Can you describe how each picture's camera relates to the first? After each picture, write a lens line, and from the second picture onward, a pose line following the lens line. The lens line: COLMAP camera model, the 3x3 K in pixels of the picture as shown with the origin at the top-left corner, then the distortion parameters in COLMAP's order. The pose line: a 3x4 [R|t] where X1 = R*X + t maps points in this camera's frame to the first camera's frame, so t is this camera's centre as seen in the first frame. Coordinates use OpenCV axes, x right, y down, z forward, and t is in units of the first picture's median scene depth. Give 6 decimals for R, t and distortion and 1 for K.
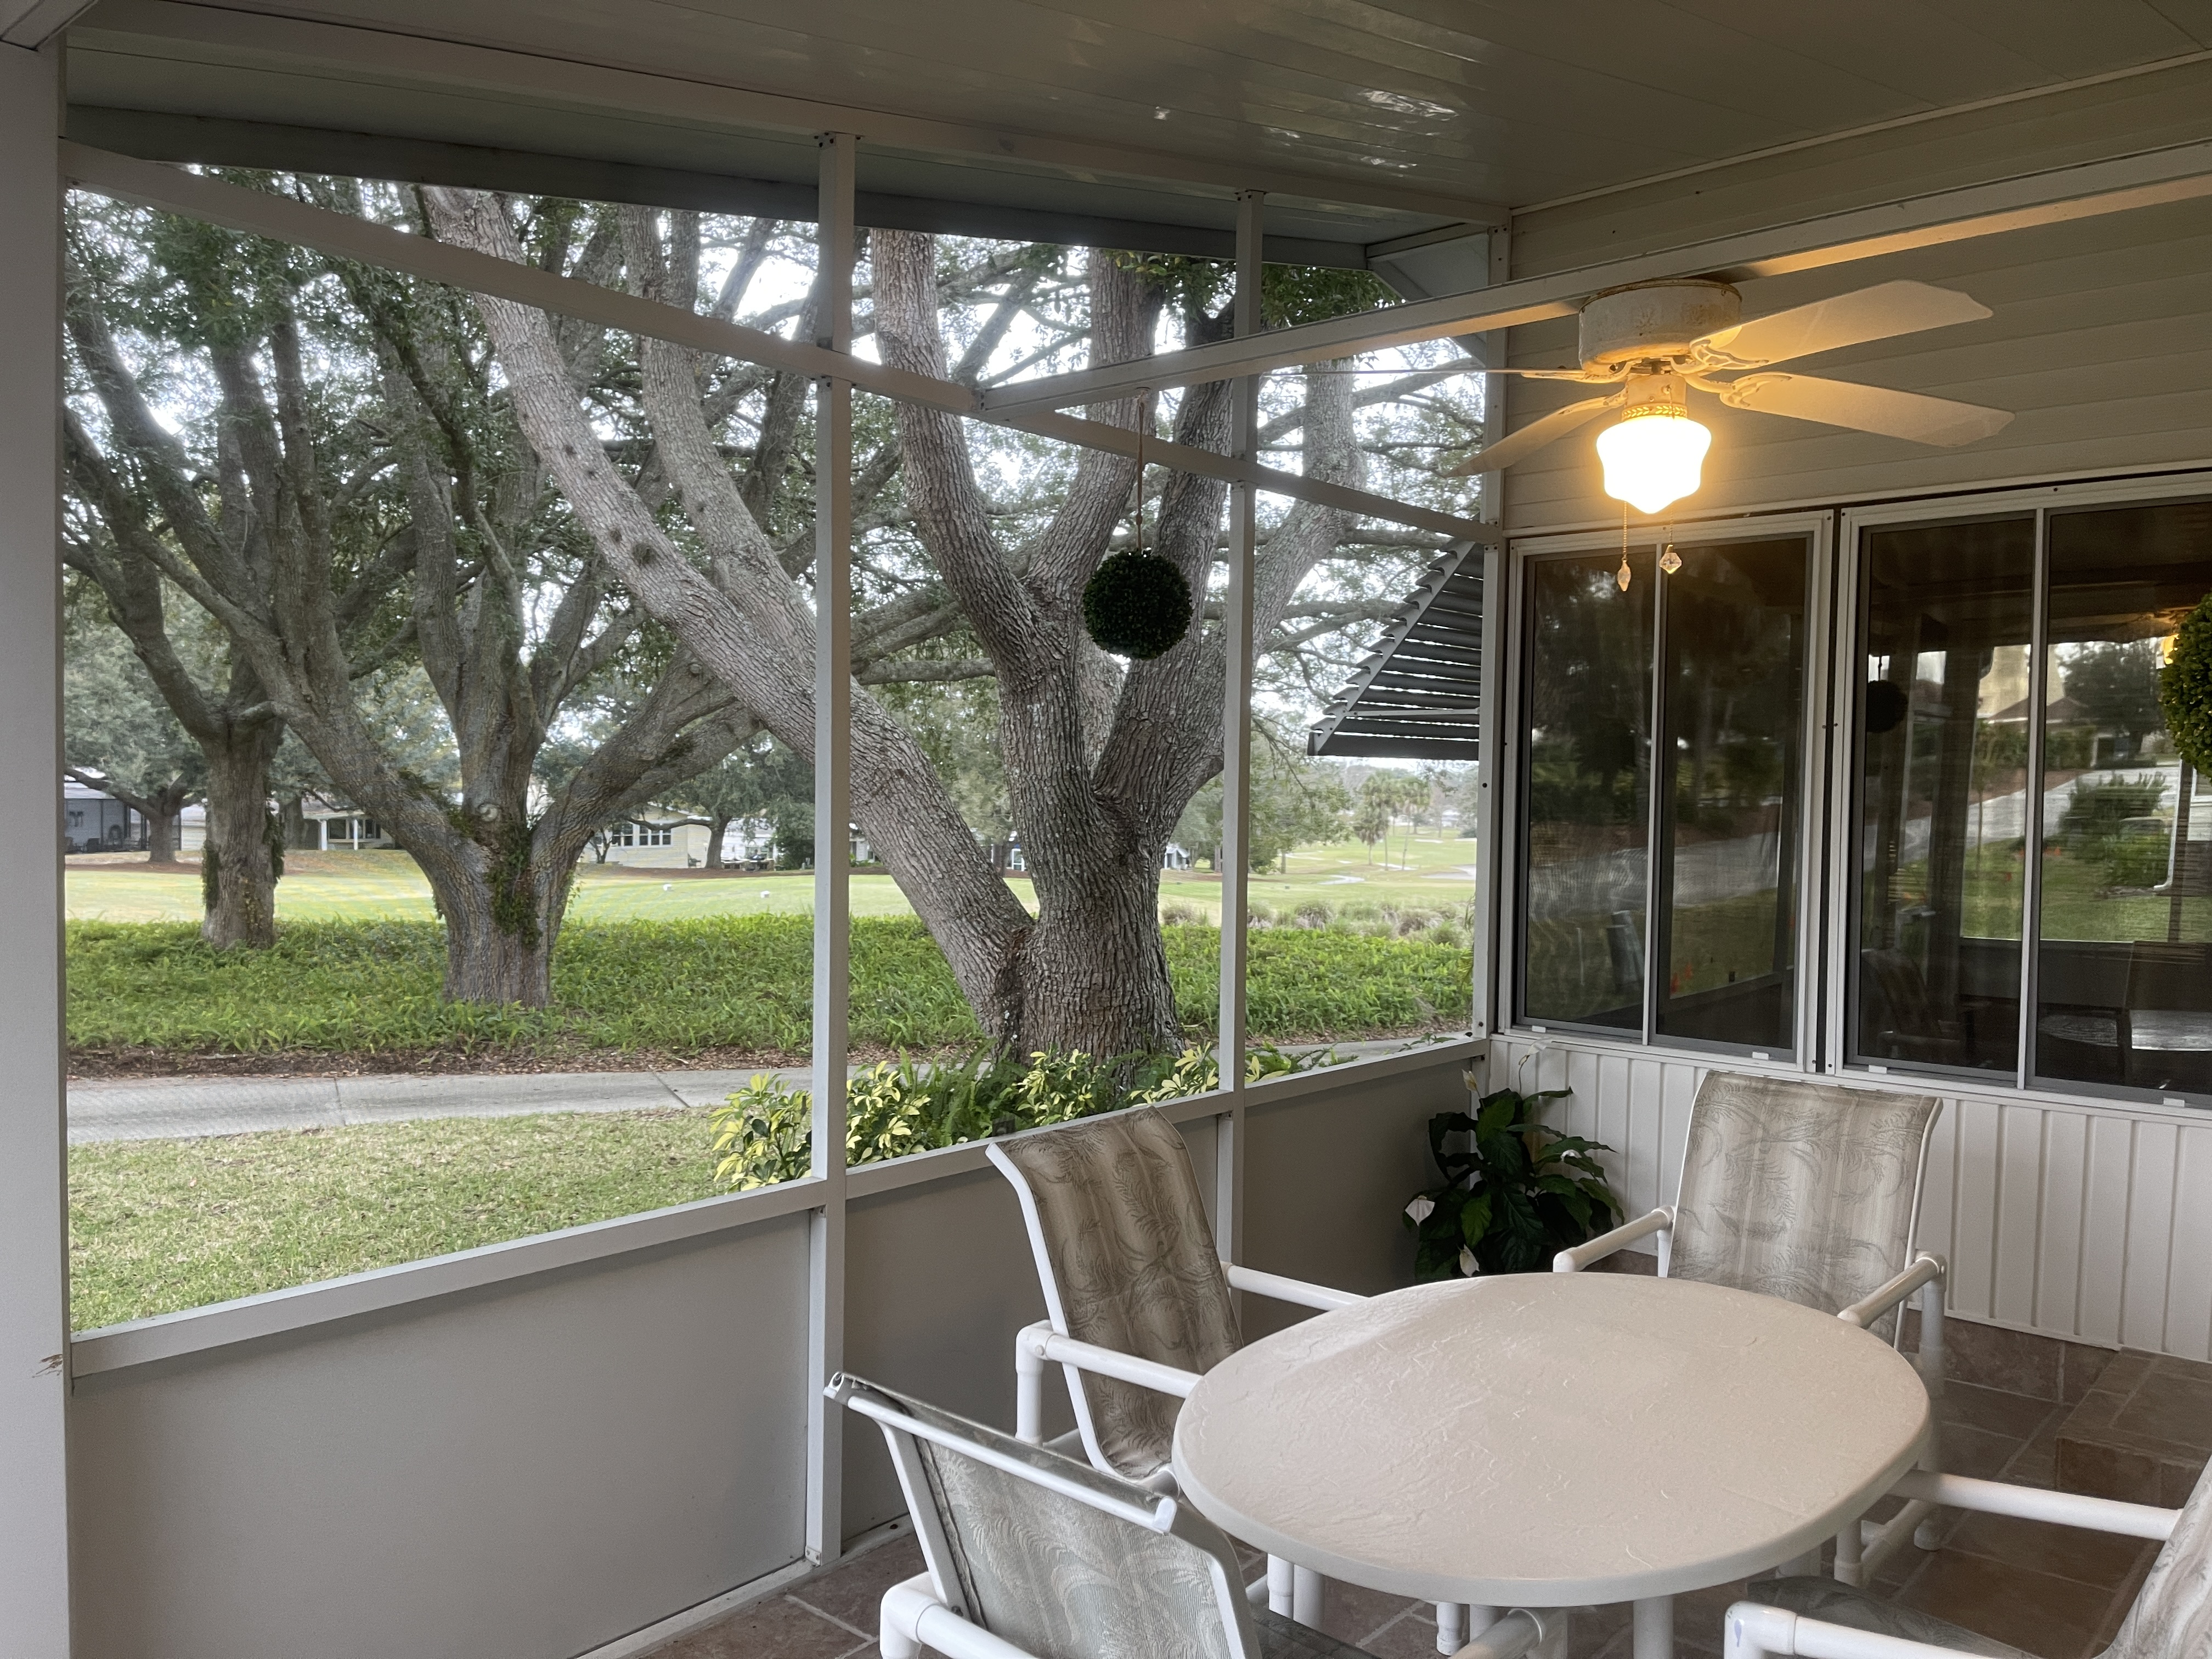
lens RADIAL K [[1653.0, 0, 1106.0], [0, 1653.0, 829.5], [0, 0, 1]] dist [0.050213, -0.055431]
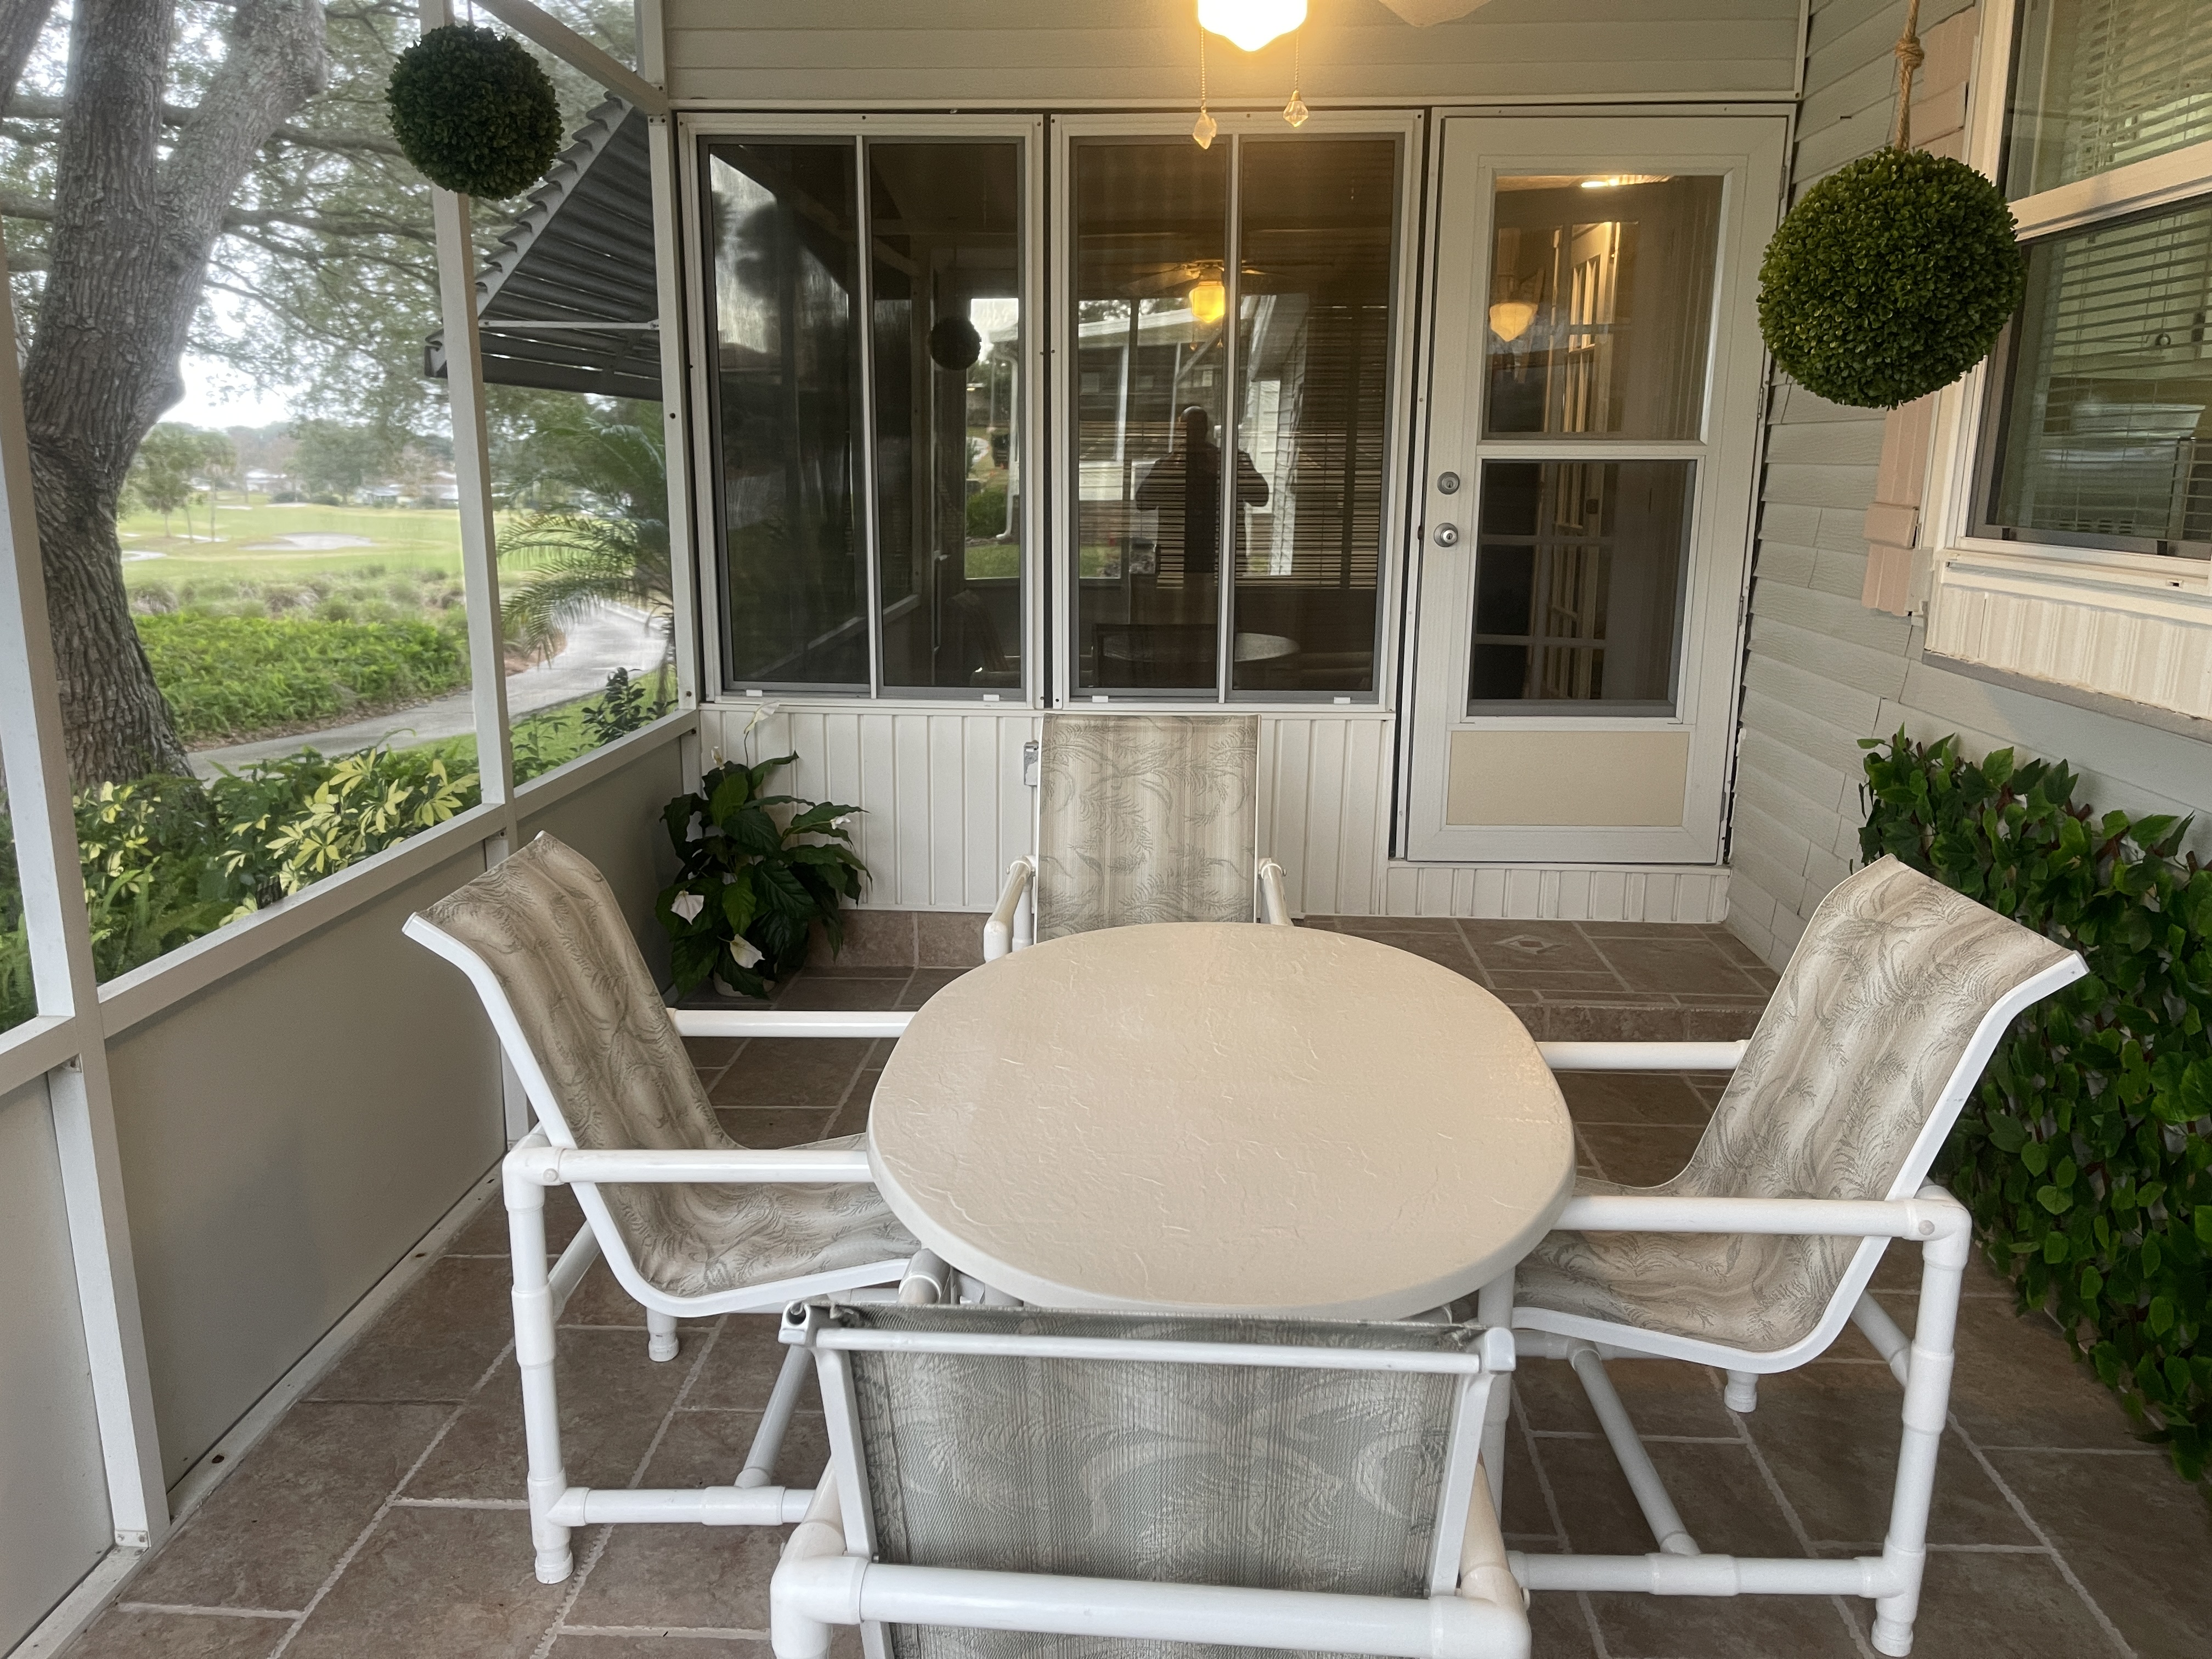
lens RADIAL K [[1648.9, 0, 1108.3], [0, 1648.9, 840.9], [0, 0, 1]] dist [0.050020, -0.058774]
pose [[0.781144, -0.148242, 0.606497, -0.103029], [0.019746, 0.976783, 0.213318, 0.006455], [-0.624039, -0.154656, 0.765936, 0.116075]]
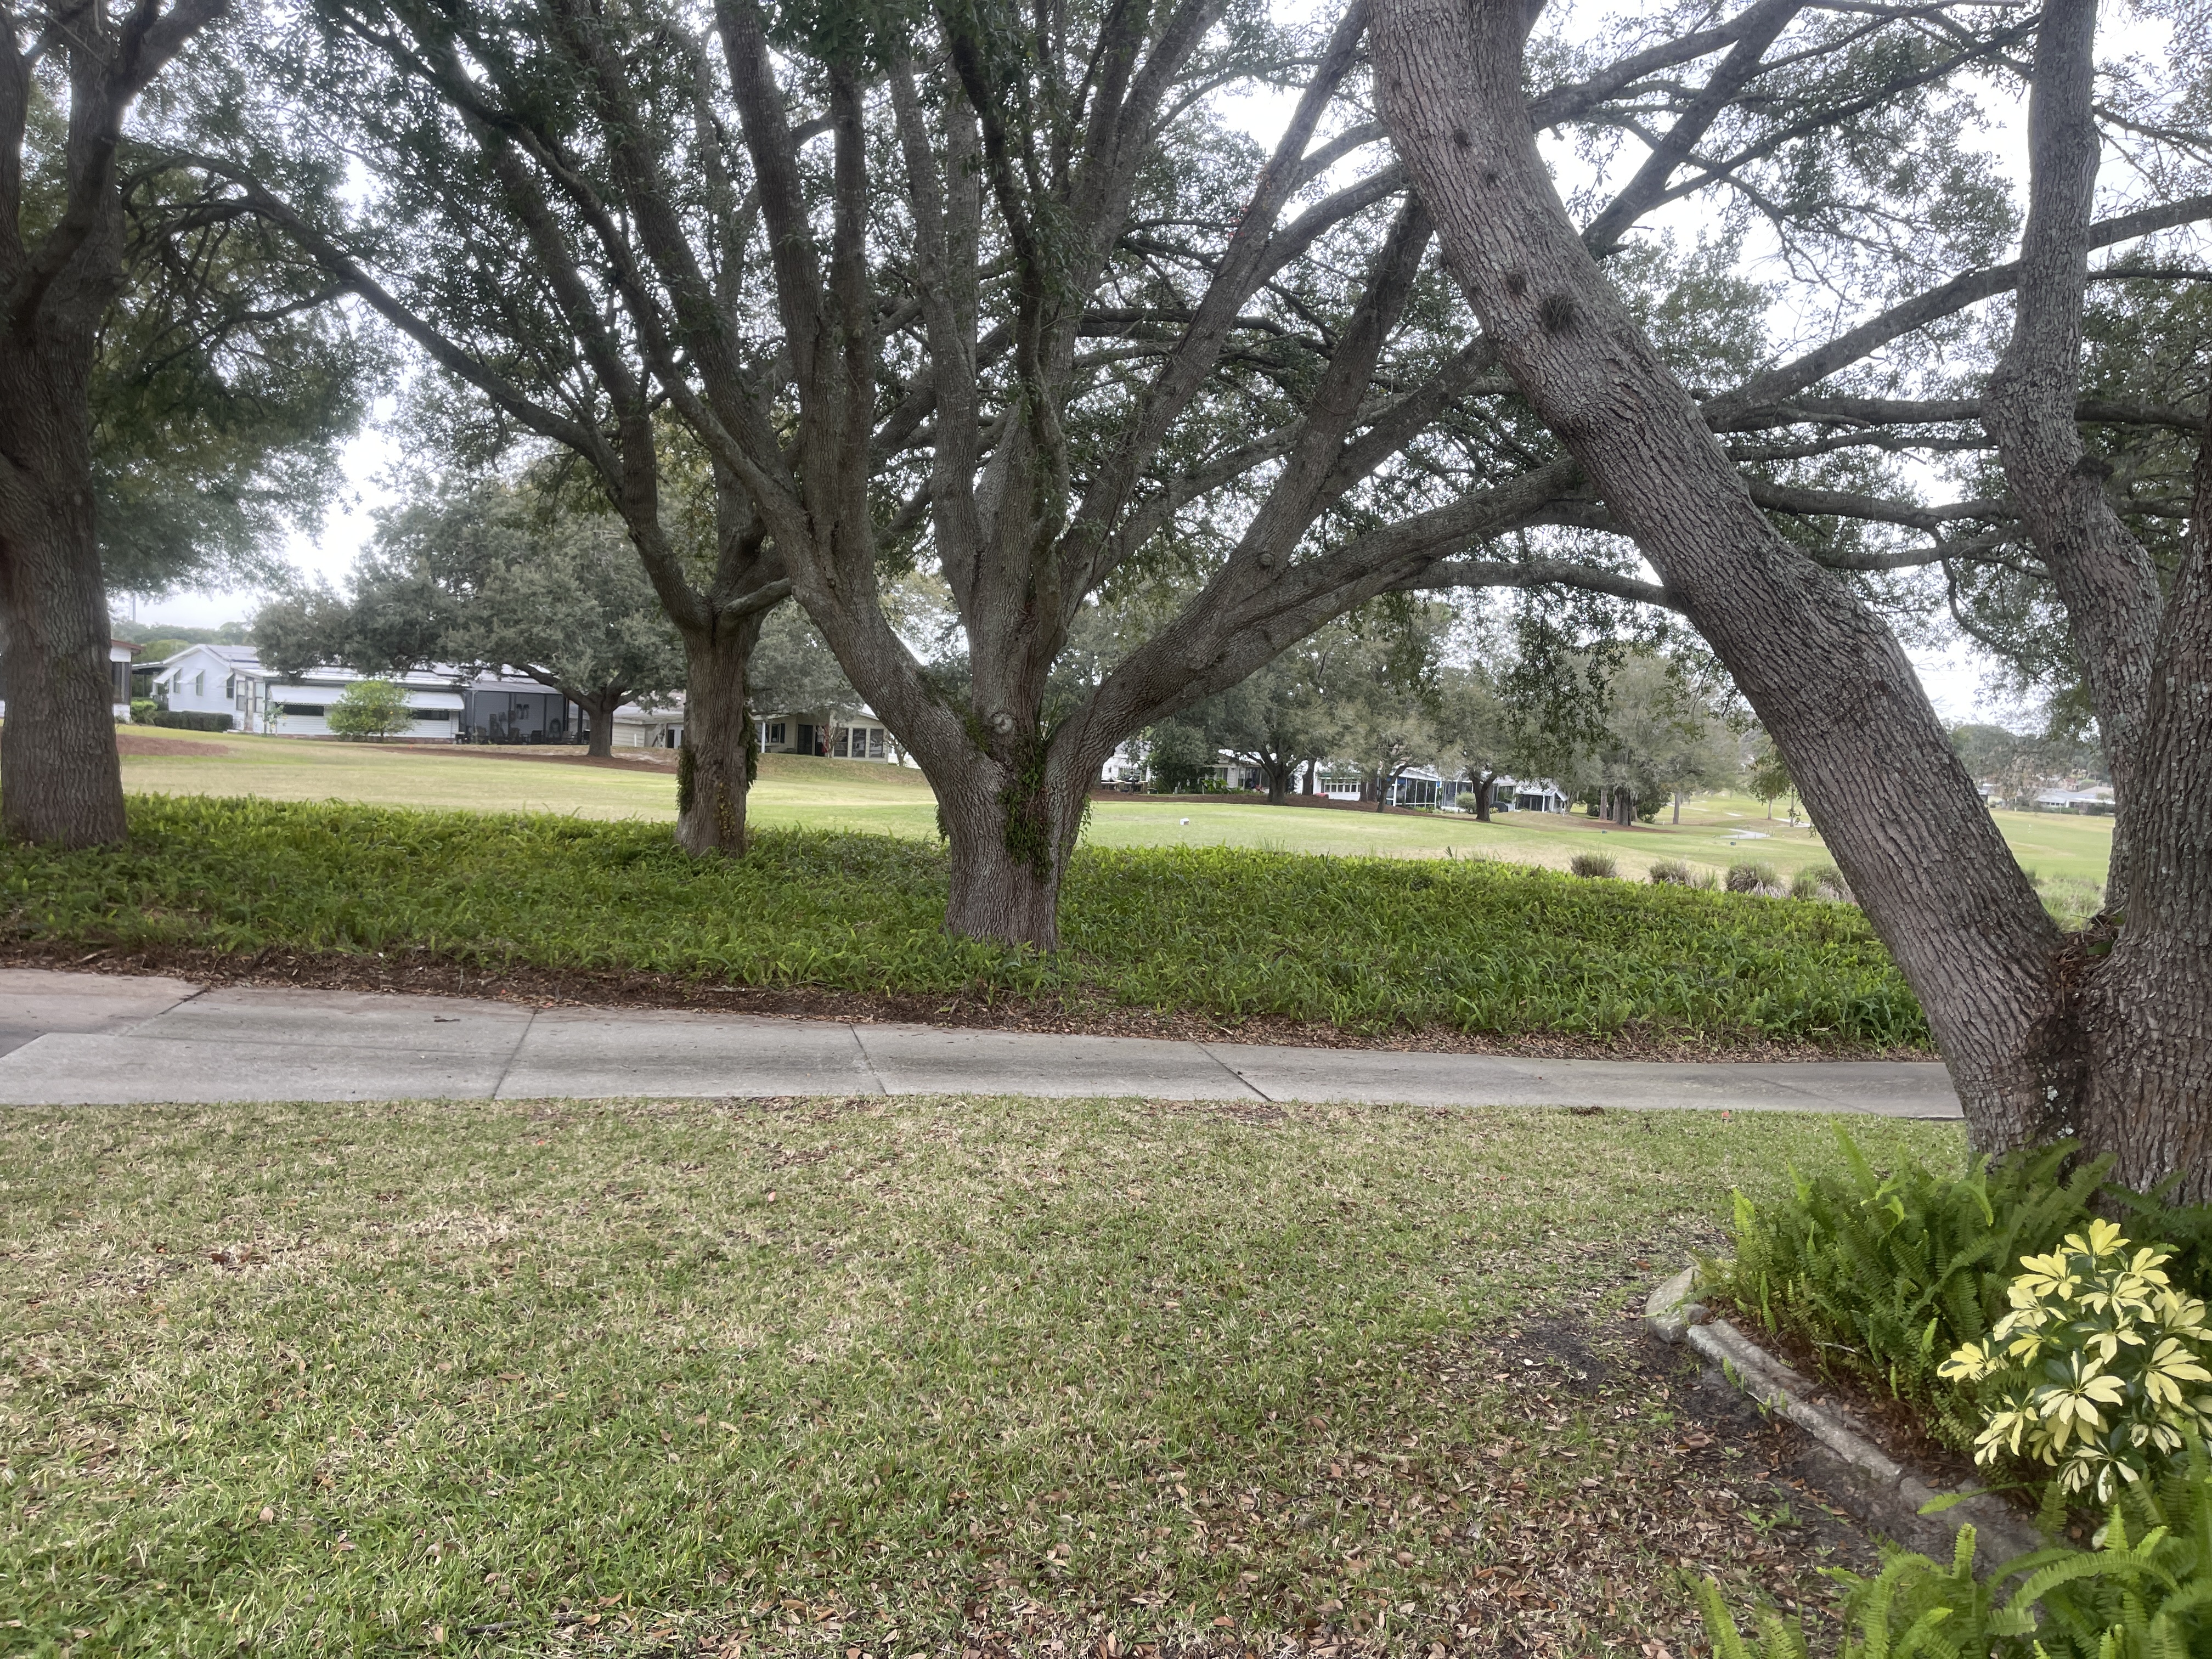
lens RADIAL K [[1649.0, 0, 1097.5], [0, 1649.0, 808.9], [0, 0, 1]] dist [0.111995, -0.152932]
pose [[0.975970, 0.053579, -0.211213, -0.288650], [-0.047050, 0.998250, 0.035822, 0.002485], [0.212763, -0.025024, 0.976783, 0.342294]]
